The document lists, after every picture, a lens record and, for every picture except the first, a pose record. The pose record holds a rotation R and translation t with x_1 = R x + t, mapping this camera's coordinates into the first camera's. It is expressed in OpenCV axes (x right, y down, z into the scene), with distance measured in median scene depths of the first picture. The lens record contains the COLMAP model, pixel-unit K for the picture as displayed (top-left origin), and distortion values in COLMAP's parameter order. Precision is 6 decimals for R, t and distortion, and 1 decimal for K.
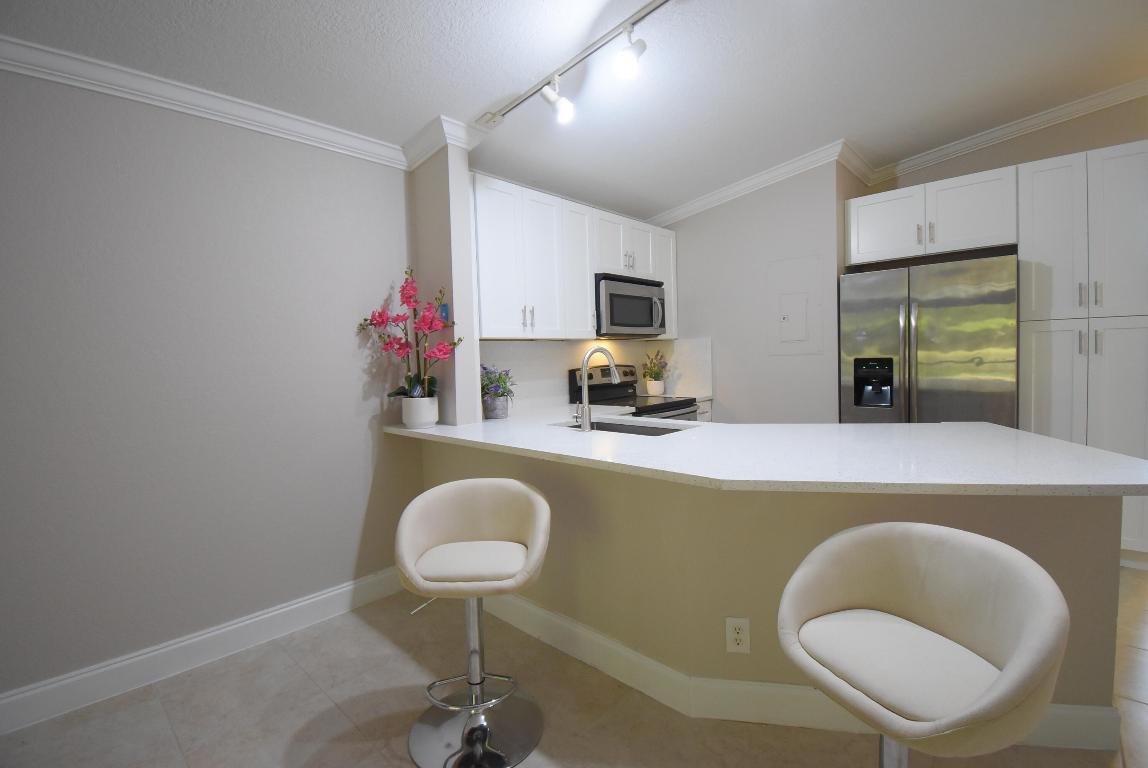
lens RADIAL K [[509.1, 0, 574.0], [0, 509.1, 384.0], [0, 0, 1]] dist [0.016511, -0.022105]
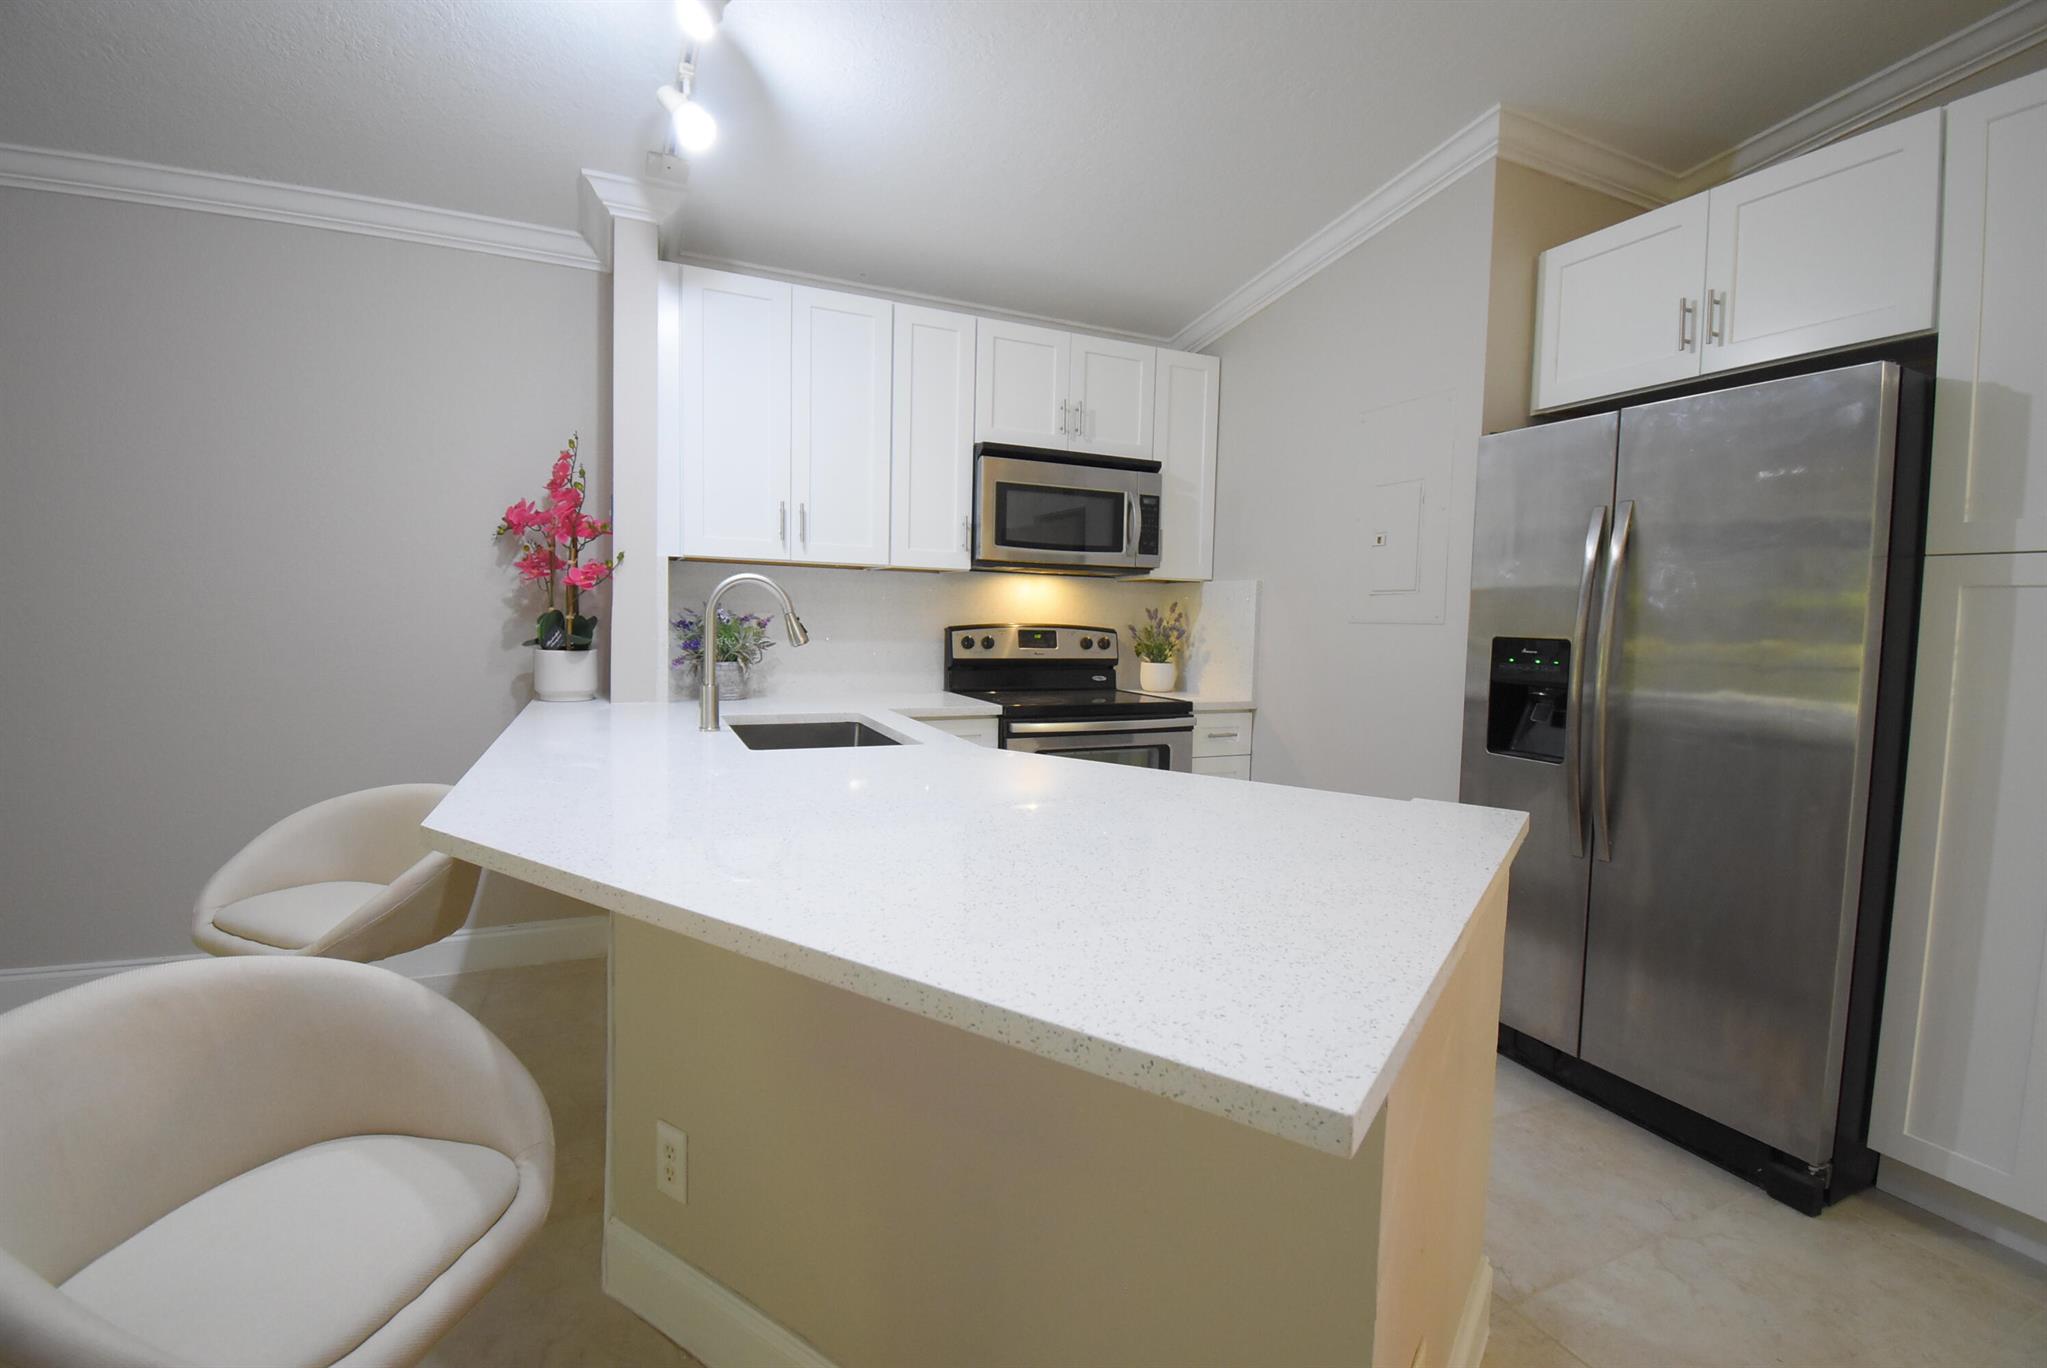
lens RADIAL K [[907.7, 0, 1023.5], [0, 907.7, 684.0], [0, 0, 1]] dist [0.016511, -0.022105]
pose [[0.920776, 0.082506, -0.381267, 0.462556], [-0.074234, 0.996577, 0.036381, -0.009976], [0.382963, -0.005196, 0.923749, 0.162870]]
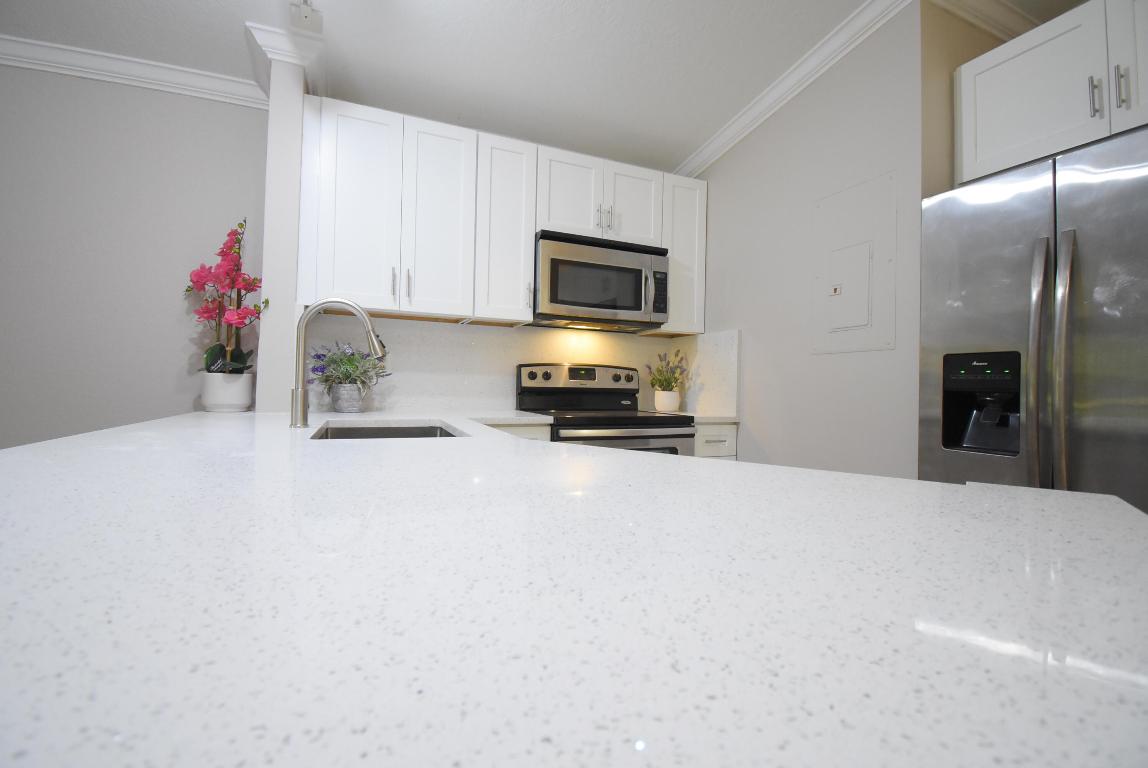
lens RADIAL K [[509.1, 0, 574.0], [0, 509.1, 384.0], [0, 0, 1]] dist [0.016511, -0.022105]
pose [[0.912874, 0.050614, -0.405093, 0.401519], [-0.073380, 0.996467, -0.040859, 0.026762], [0.401593, 0.067025, 0.913362, 0.367668]]
